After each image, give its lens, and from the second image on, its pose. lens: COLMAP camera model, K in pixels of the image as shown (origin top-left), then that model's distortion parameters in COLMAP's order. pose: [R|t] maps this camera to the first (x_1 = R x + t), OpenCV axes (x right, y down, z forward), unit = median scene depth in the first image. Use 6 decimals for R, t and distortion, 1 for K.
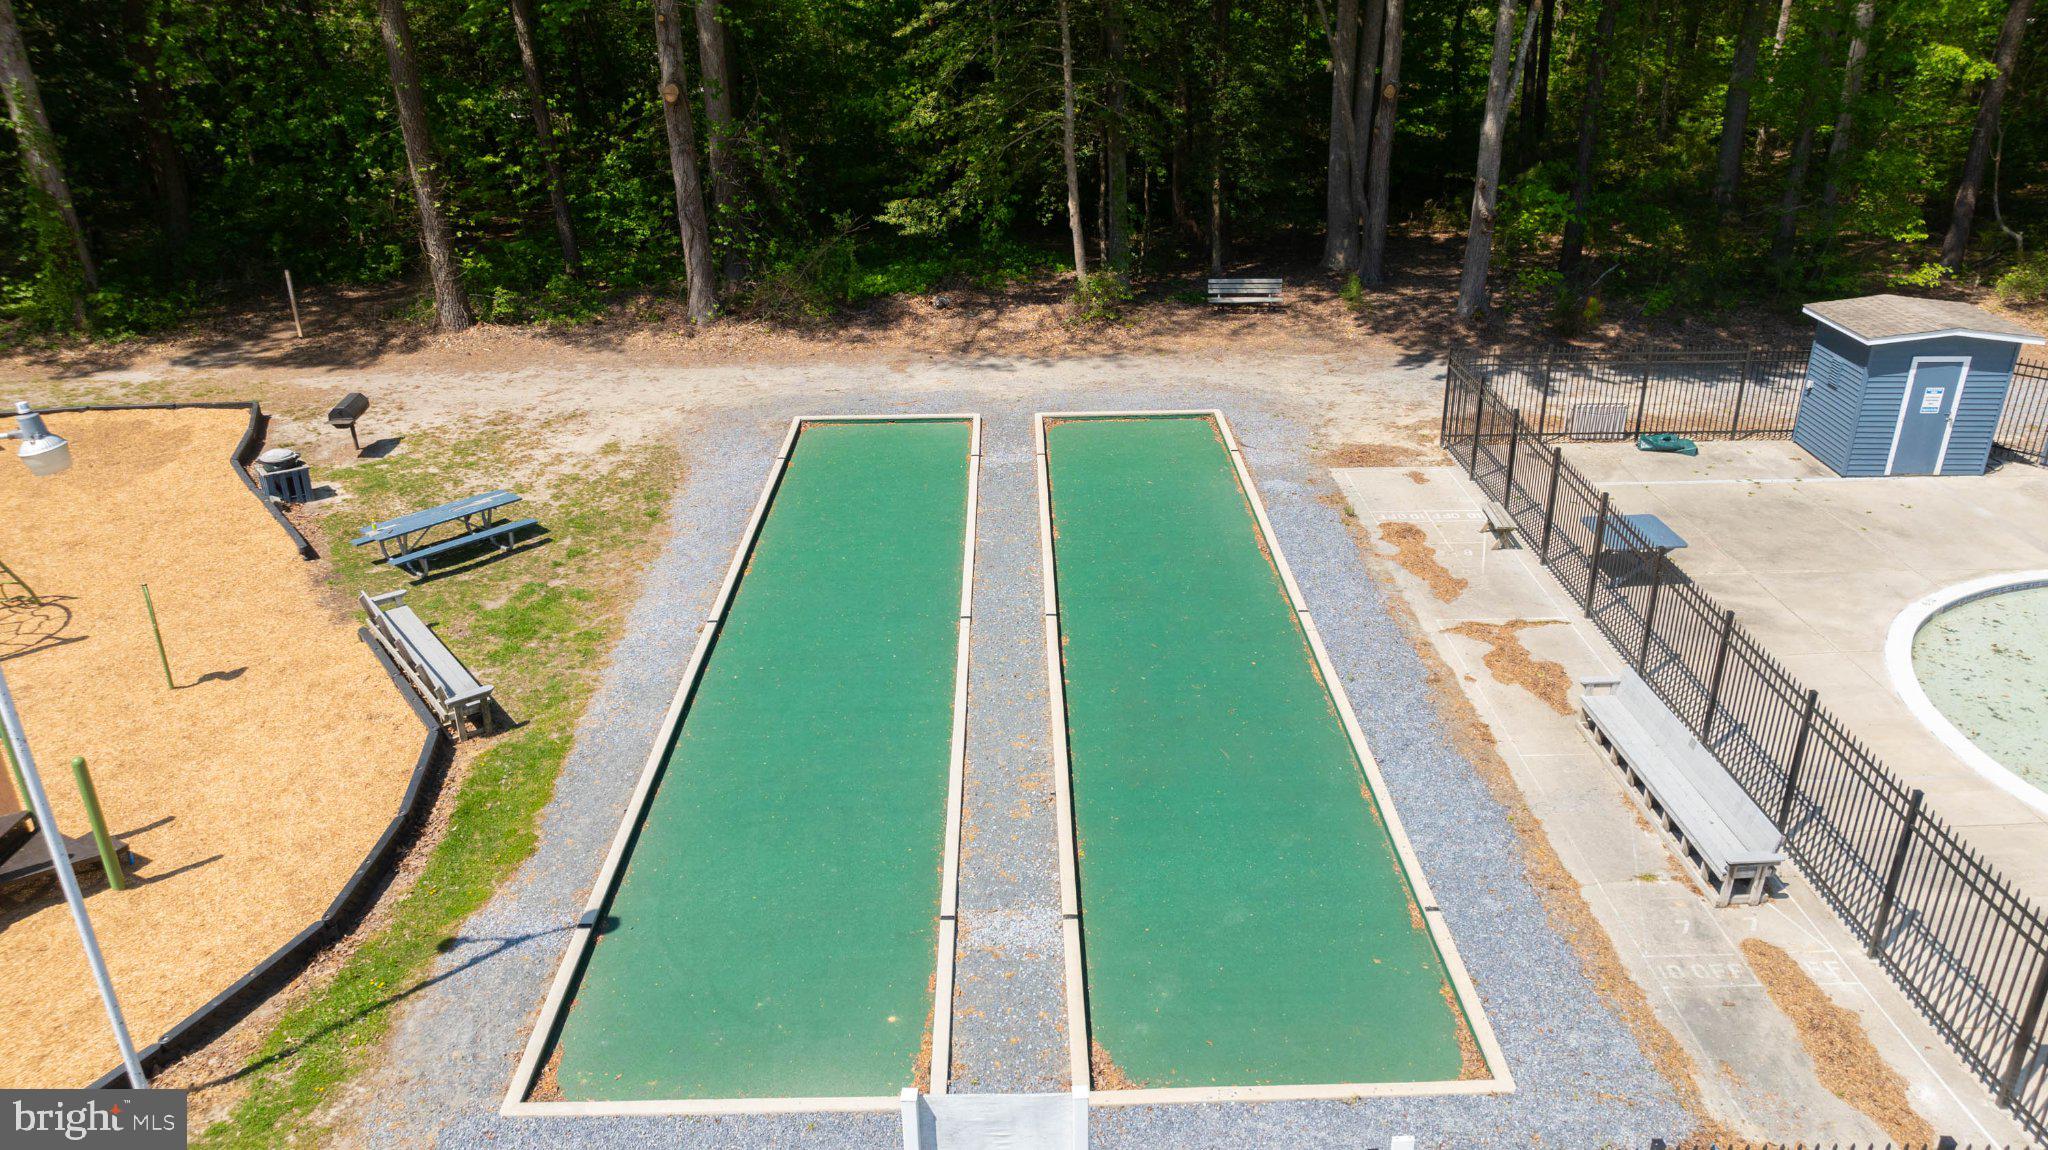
lens RADIAL K [[1431.3, 0, 1037.6], [0, 1431.3, 574.5], [0, 0, 1]] dist [-0.055829, 0.058899]
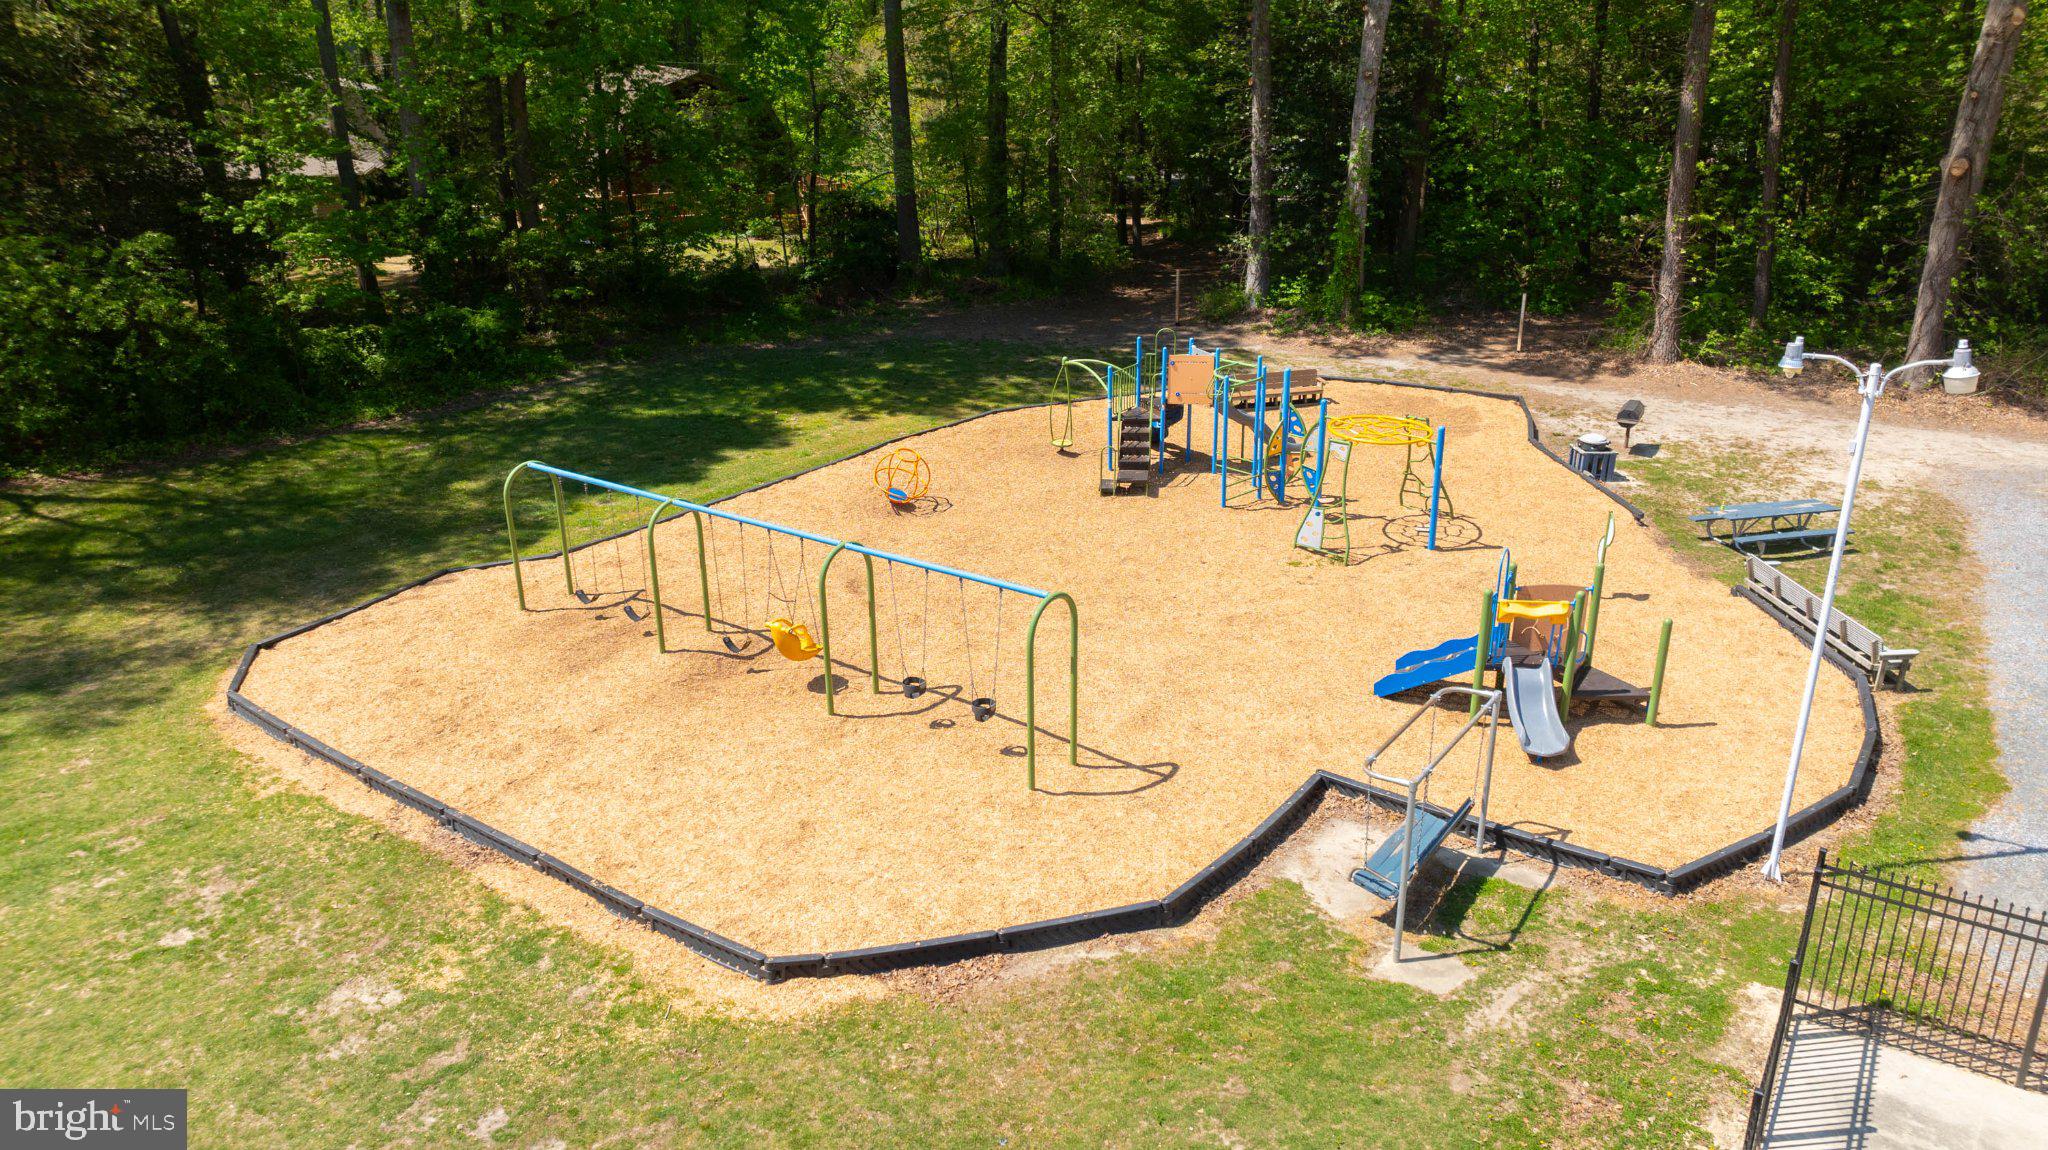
lens RADIAL K [[1431.3, 0, 1037.6], [0, 1431.3, 574.5], [0, 0, 1]] dist [-0.055829, 0.058899]
pose [[0.825147, 0.205211, -0.526327, -0.200399], [-0.229944, 0.973021, 0.018880, 0.084813], [0.516002, 0.105447, 0.850072, -0.192414]]
